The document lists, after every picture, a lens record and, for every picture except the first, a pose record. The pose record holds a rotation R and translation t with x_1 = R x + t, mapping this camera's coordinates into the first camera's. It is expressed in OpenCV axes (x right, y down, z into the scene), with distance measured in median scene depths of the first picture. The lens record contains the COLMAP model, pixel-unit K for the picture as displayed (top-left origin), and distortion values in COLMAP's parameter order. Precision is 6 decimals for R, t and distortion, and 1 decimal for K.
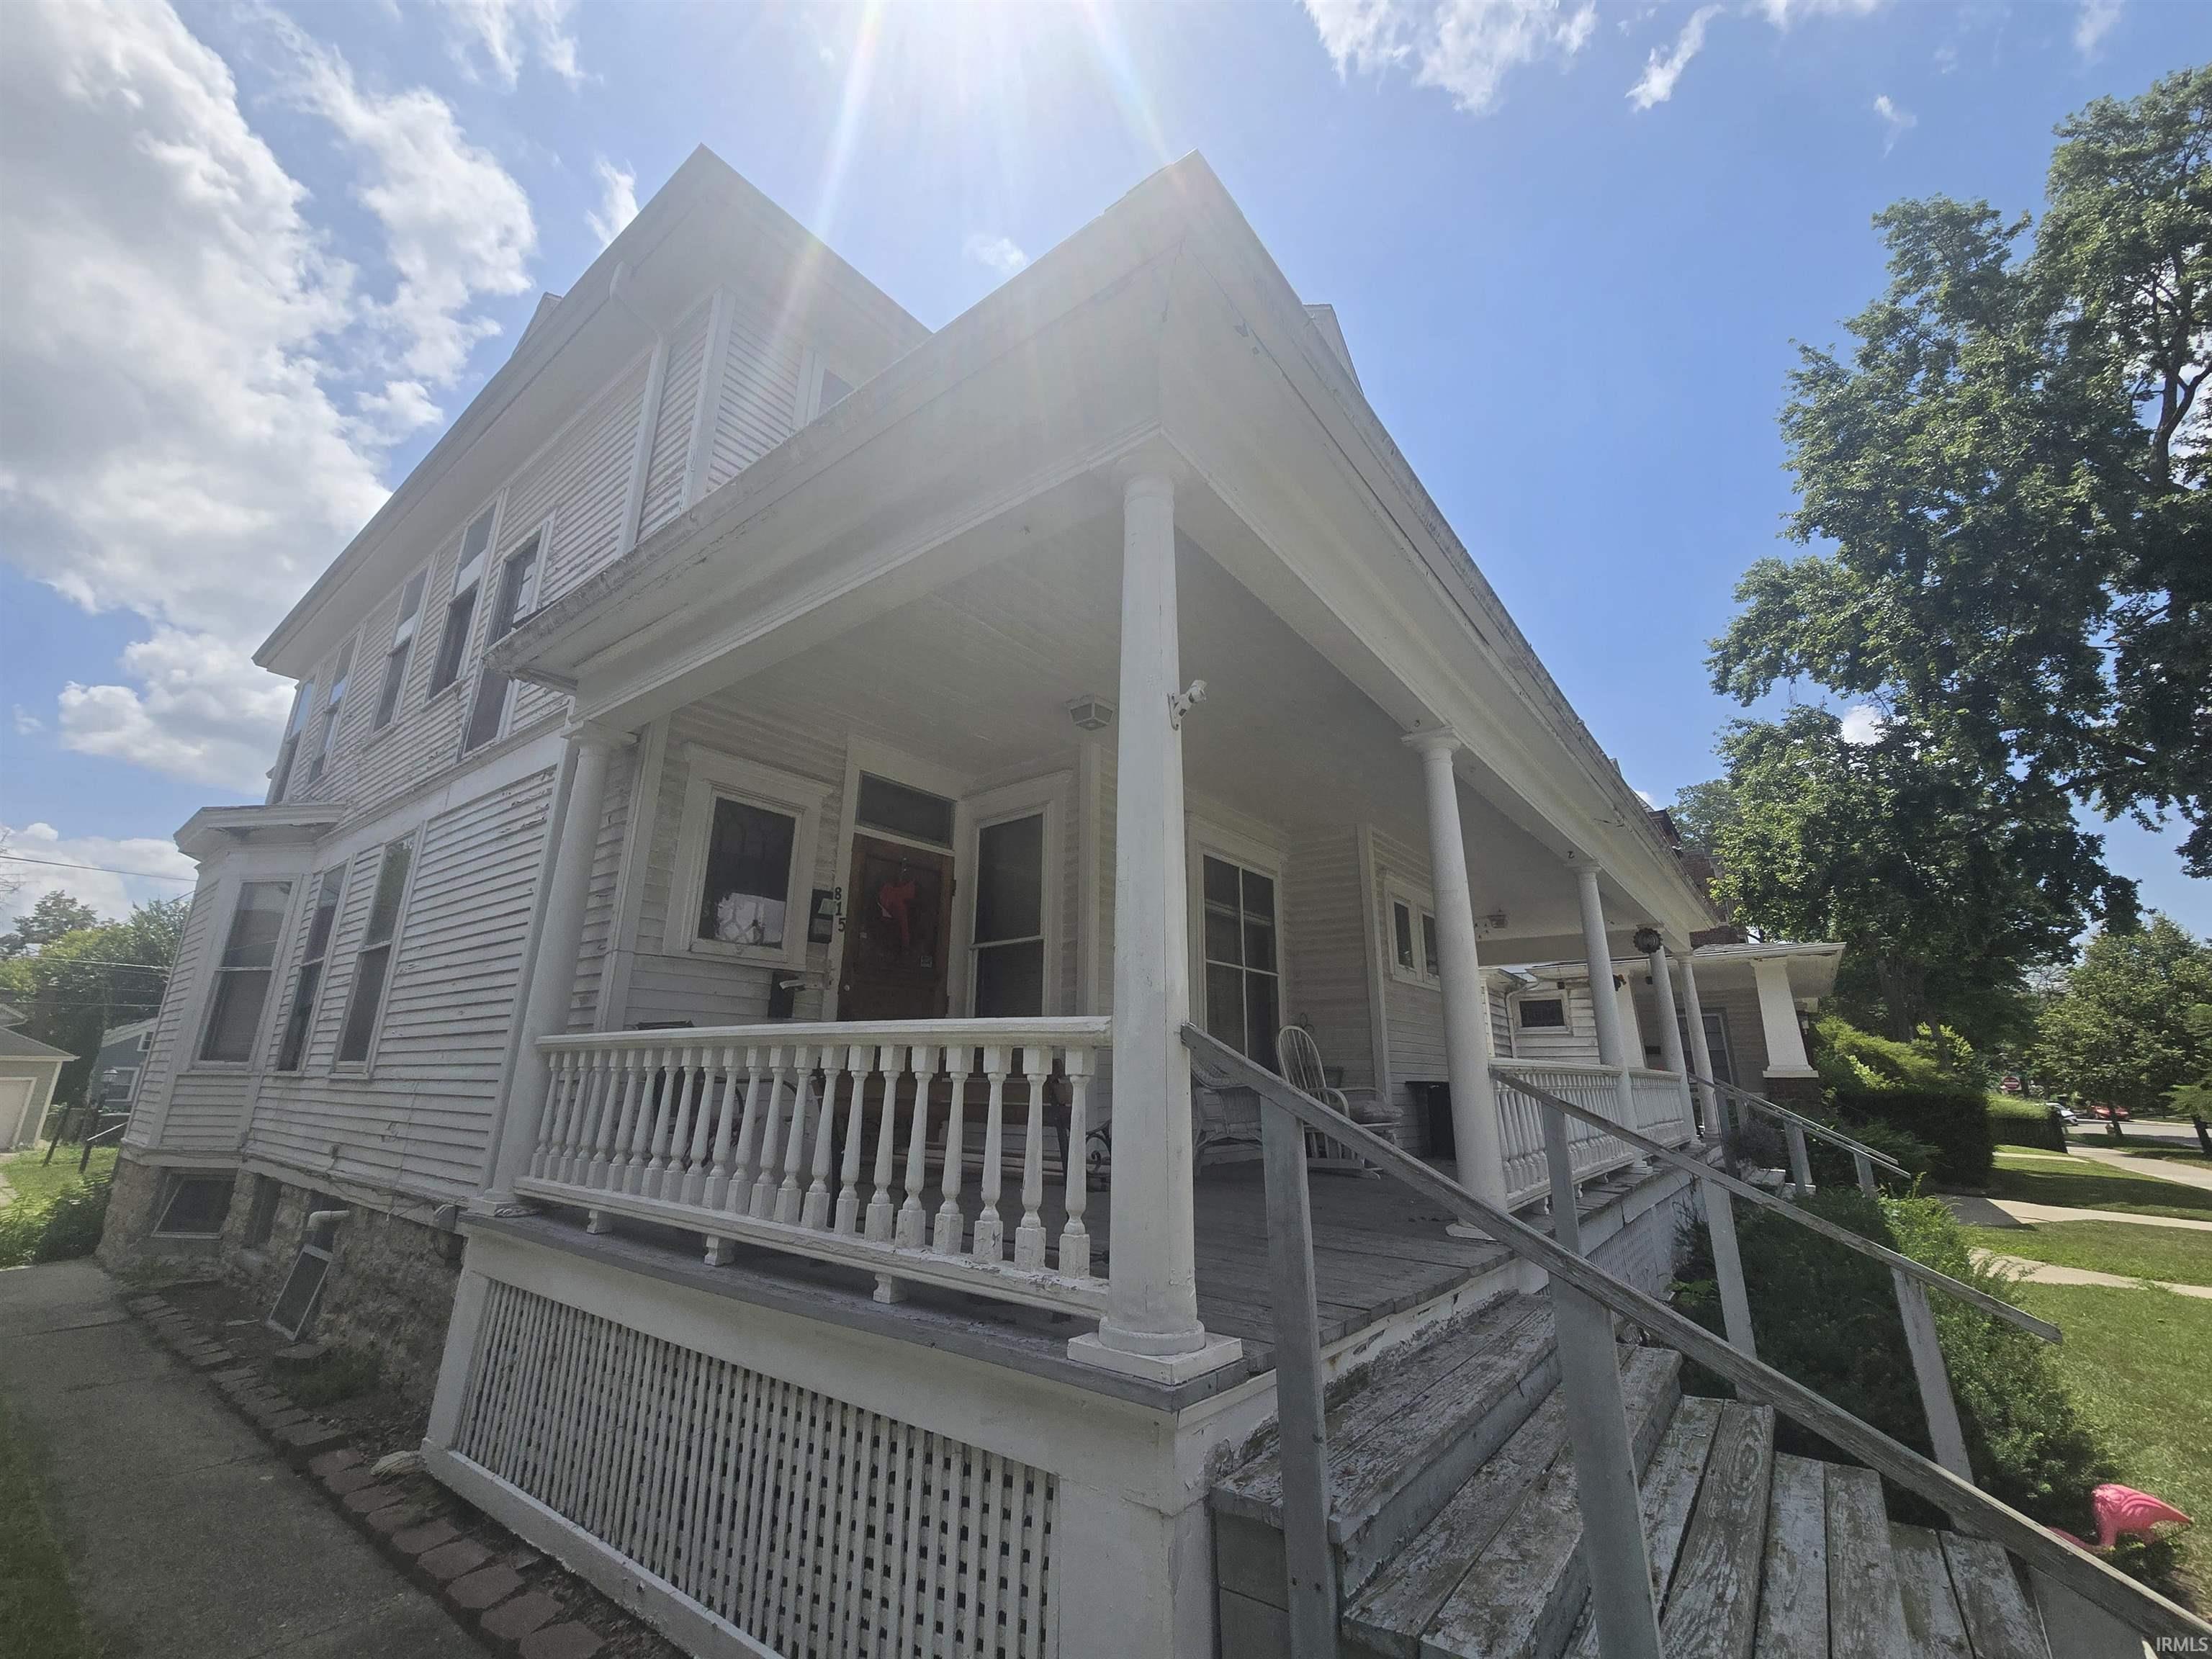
lens RADIAL K [[907.1, 0, 1098.8], [0, 907.1, 820.5], [0, 0, 1]] dist [-0.002149, 0.000204]
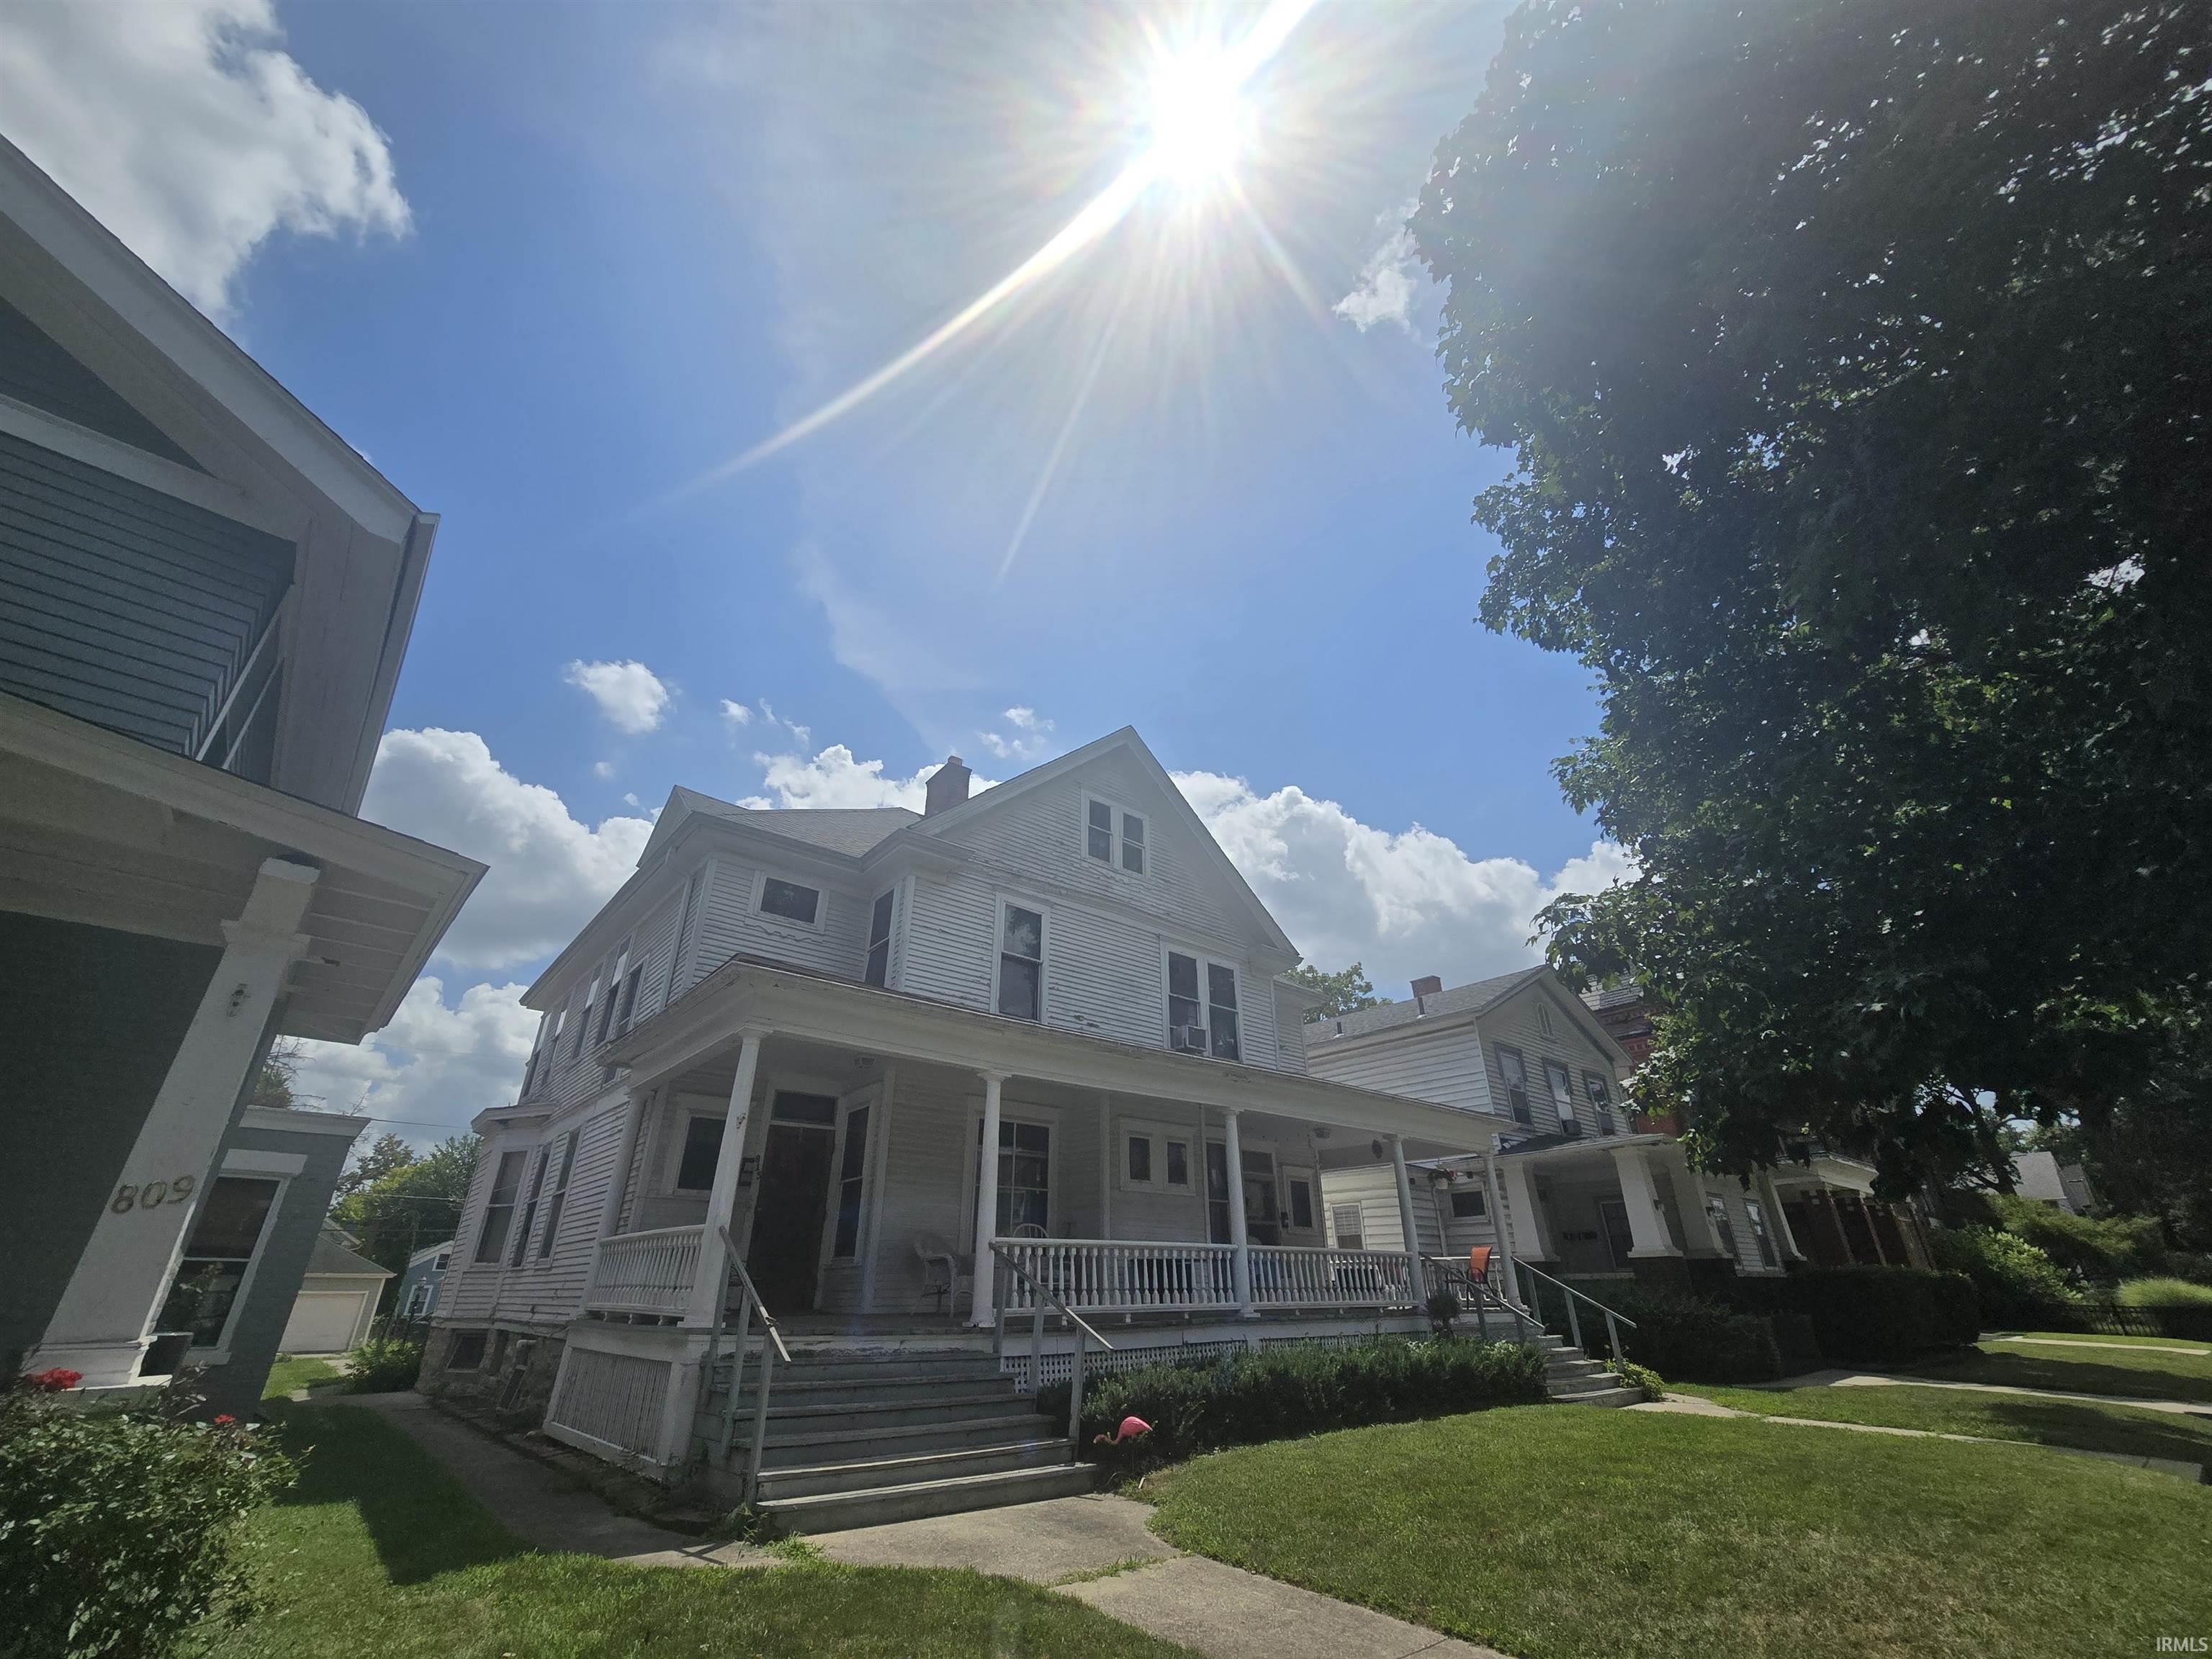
lens RADIAL K [[910.6, 0, 1106.0], [0, 910.6, 829.5], [0, 0, 1]] dist [-0.000946, 0.000276]
pose [[0.977583, -0.107288, -0.181163, 0.751113], [0.071047, 0.978058, -0.195843, -0.150687], [0.198200, 0.178582, 0.963756, -0.745005]]
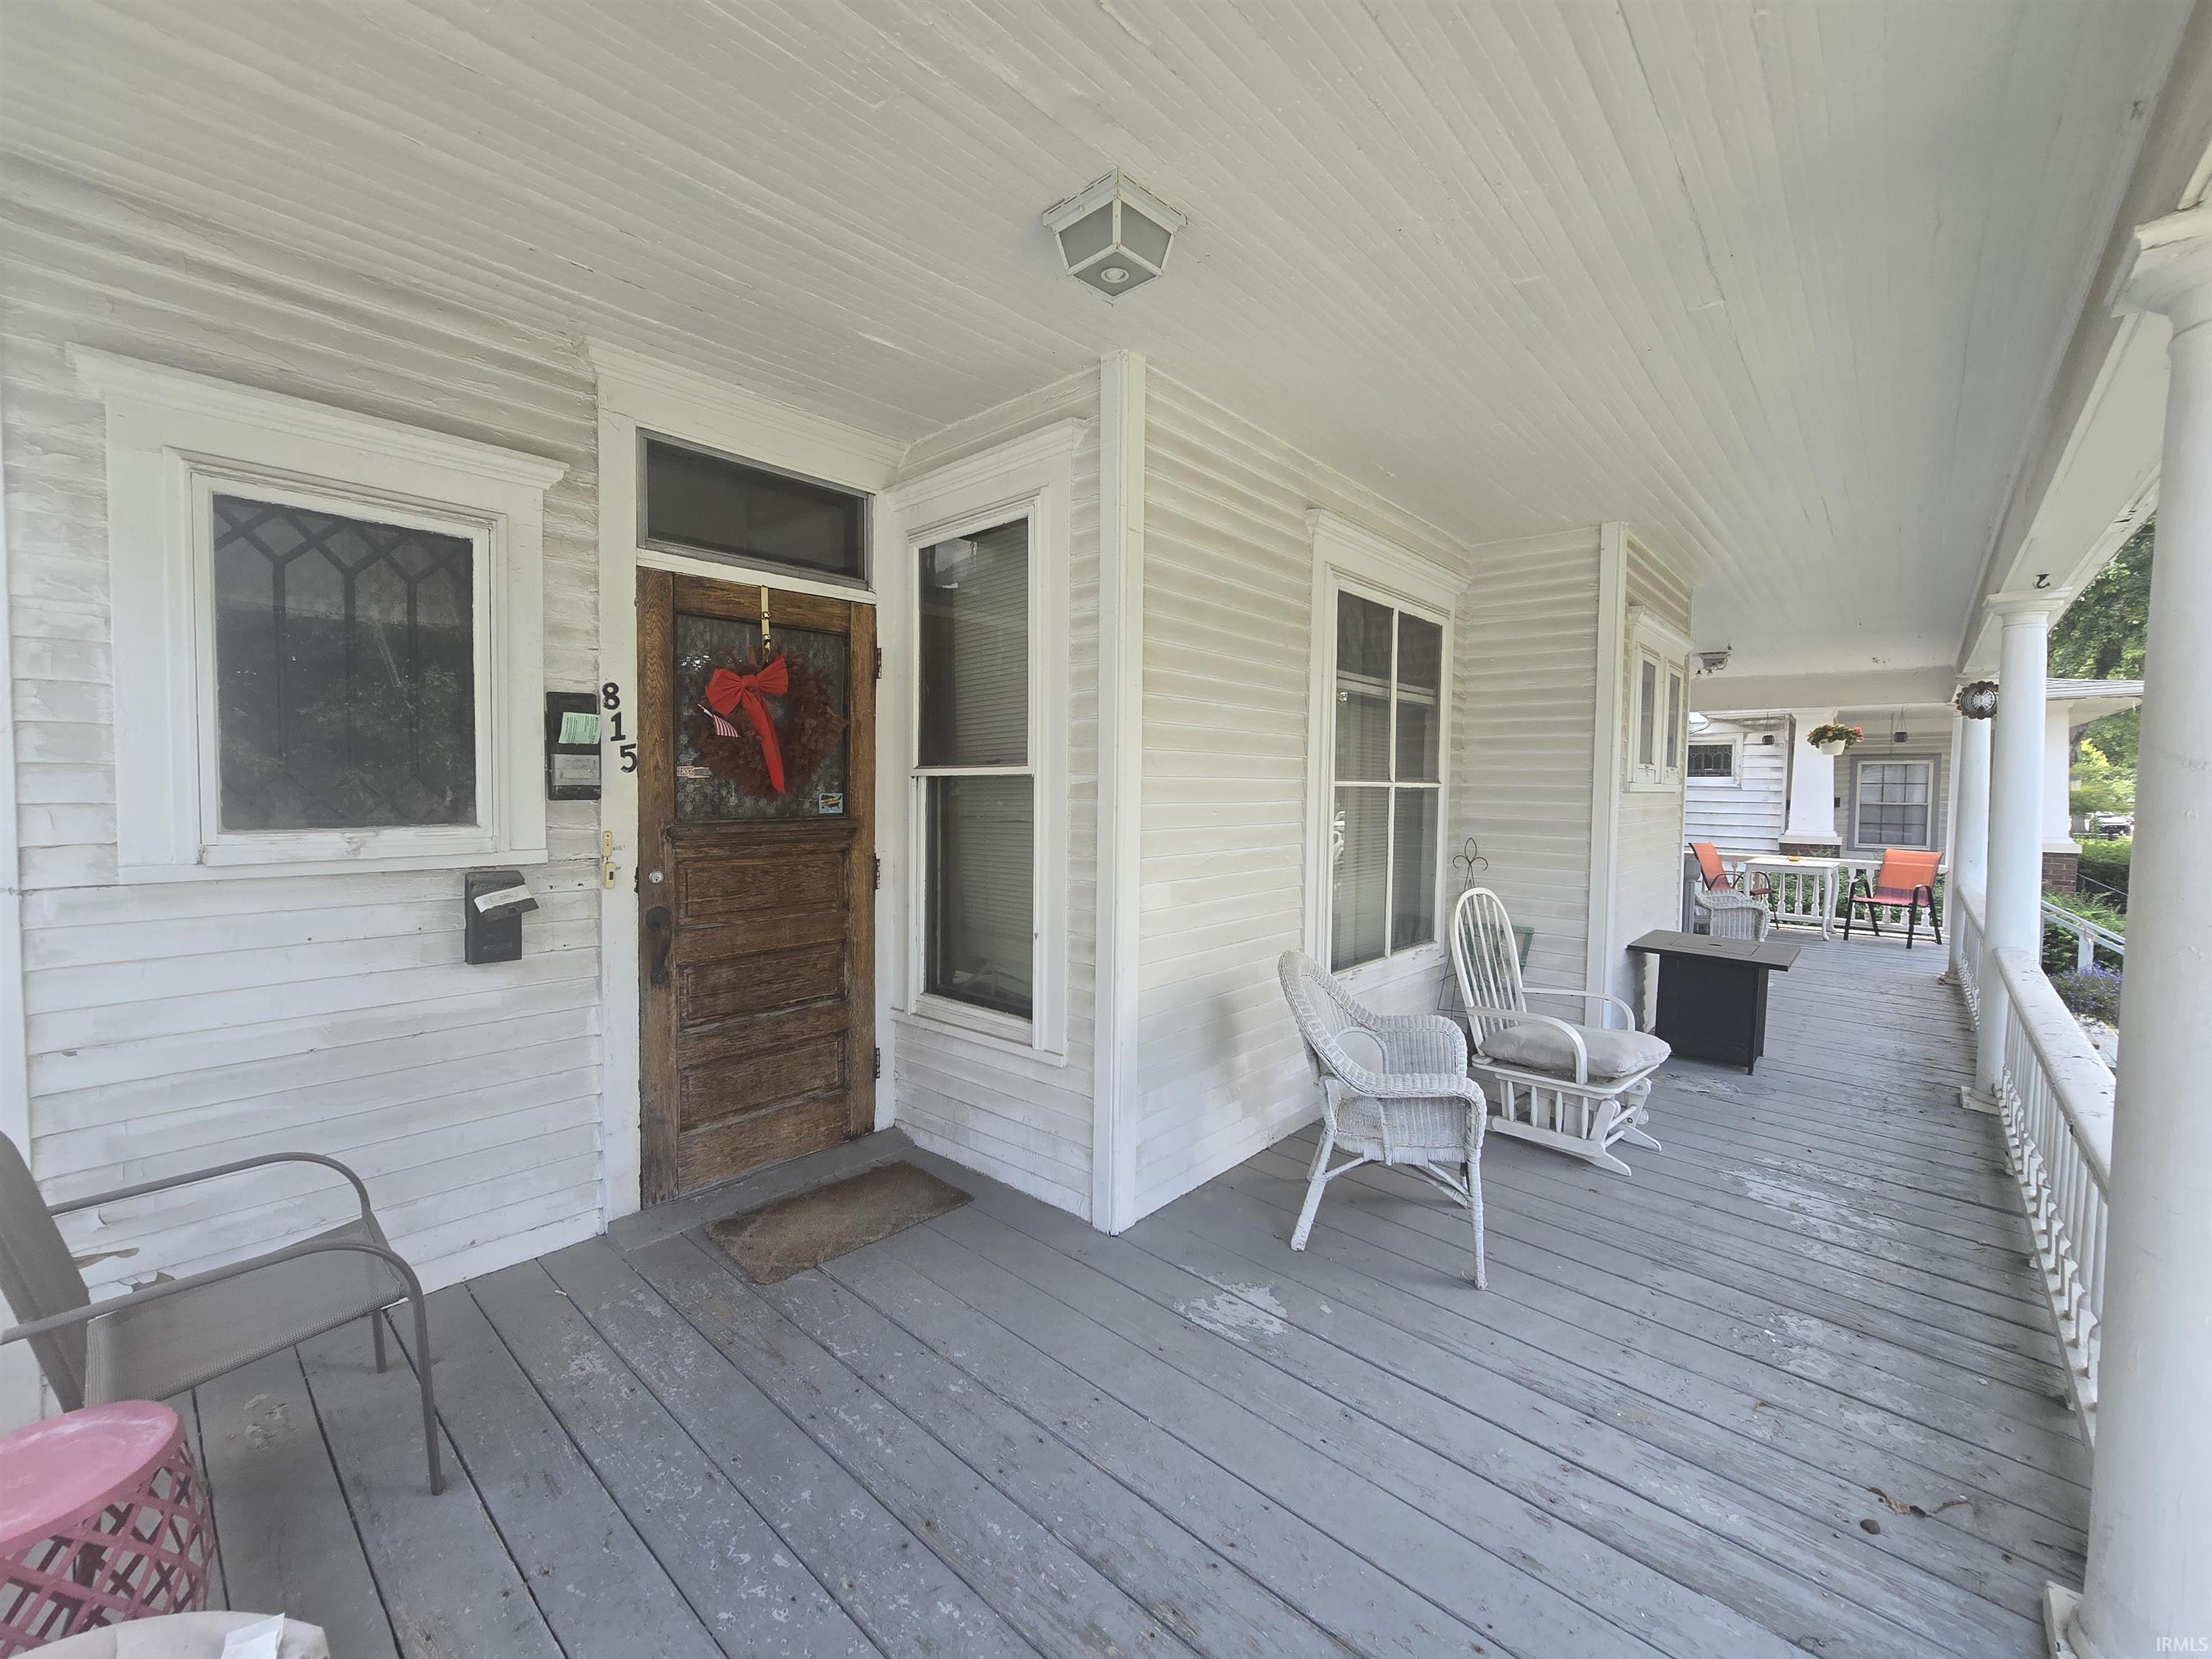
lens RADIAL K [[910.6, 0, 1106.0], [0, 910.6, 829.5], [0, 0, 1]] dist [-0.000946, 0.000276]
pose [[0.998093, 0.001860, -0.061693, 0.010562], [0.018116, 0.946689, 0.321638, -0.004612], [0.059002, -0.322142, 0.944851, 0.446446]]
